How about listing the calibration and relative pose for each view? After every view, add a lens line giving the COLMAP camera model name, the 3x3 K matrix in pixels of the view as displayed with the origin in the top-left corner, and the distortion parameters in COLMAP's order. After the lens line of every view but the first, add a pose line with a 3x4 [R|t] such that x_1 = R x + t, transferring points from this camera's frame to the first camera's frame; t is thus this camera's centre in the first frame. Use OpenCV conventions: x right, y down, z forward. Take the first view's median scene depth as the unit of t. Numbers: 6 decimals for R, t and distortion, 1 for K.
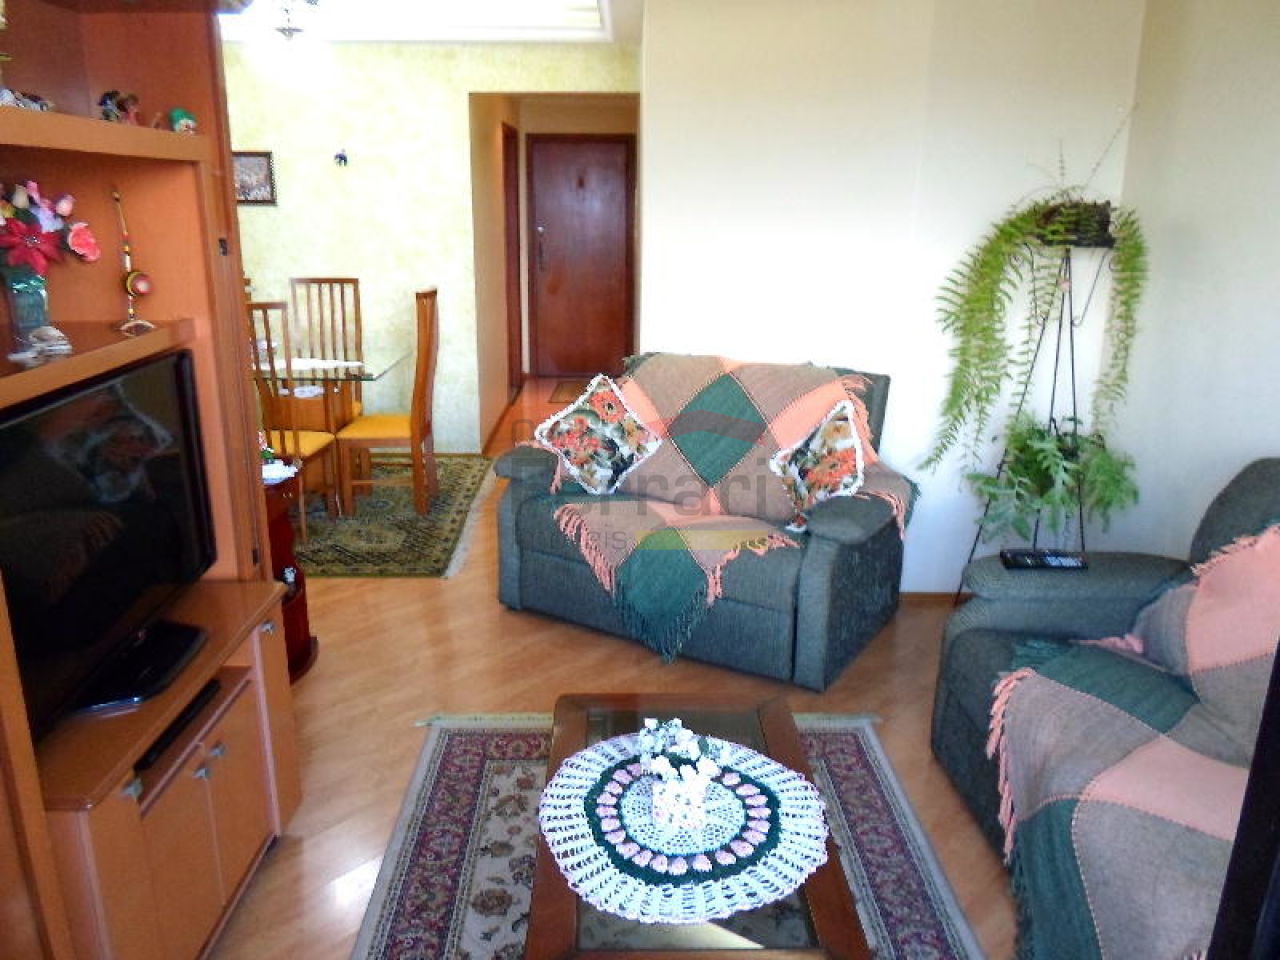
lens RADIAL K [[1005.2, 0, 638.4], [0, 1005.2, 479.9], [0, 0, 1]] dist [-0.008208, -0.002491]
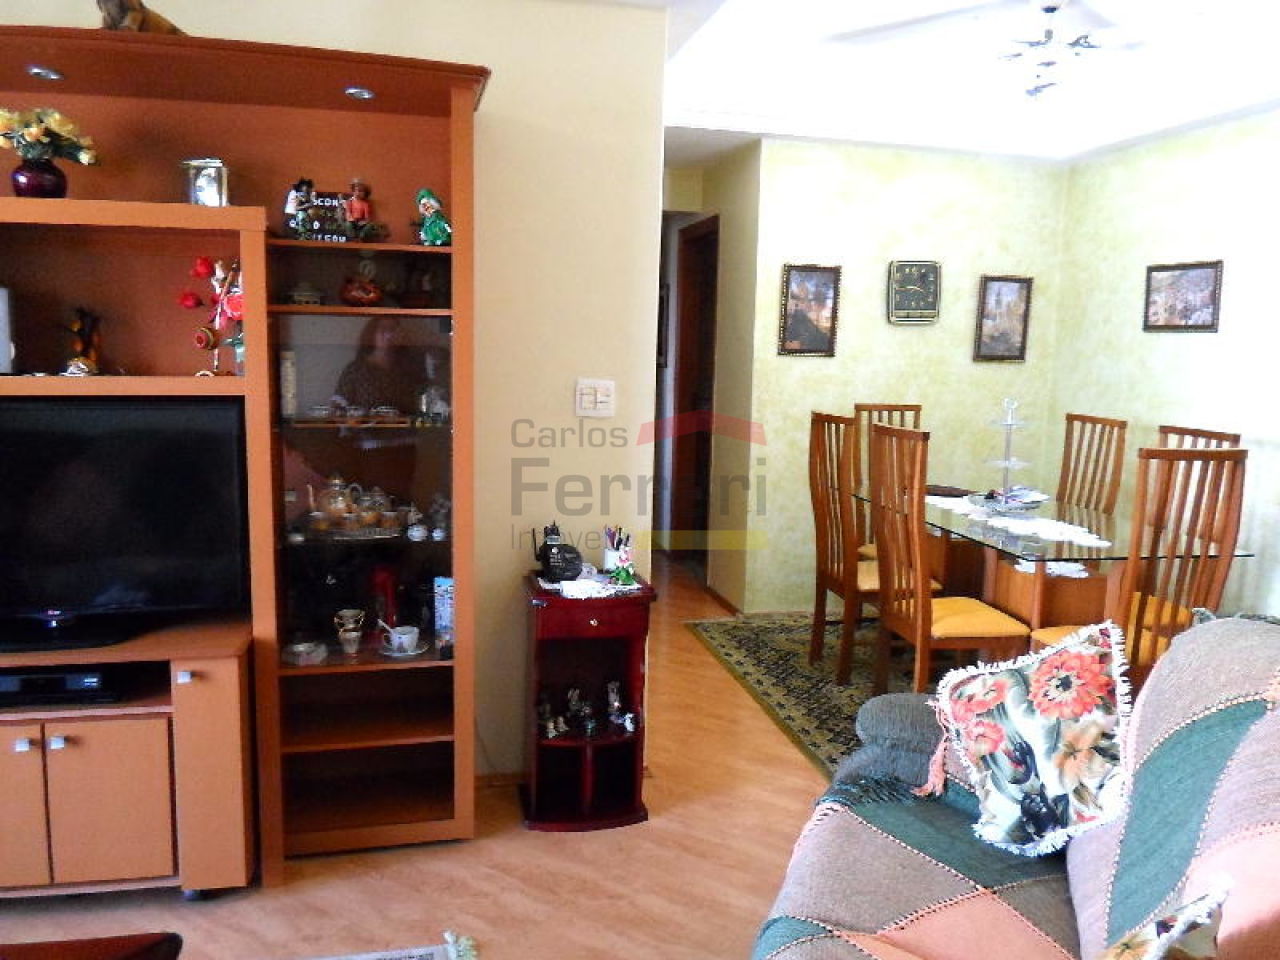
lens RADIAL K [[1005.2, 0, 636.7], [0, 1005.2, 480.0], [0, 0, 1]] dist [-0.008208, -0.002491]
pose [[0.198583, 0.132447, -0.971094, 0.382199], [-0.299429, 0.951652, 0.068564, -0.136749], [0.933224, 0.277158, 0.228640, 0.670842]]
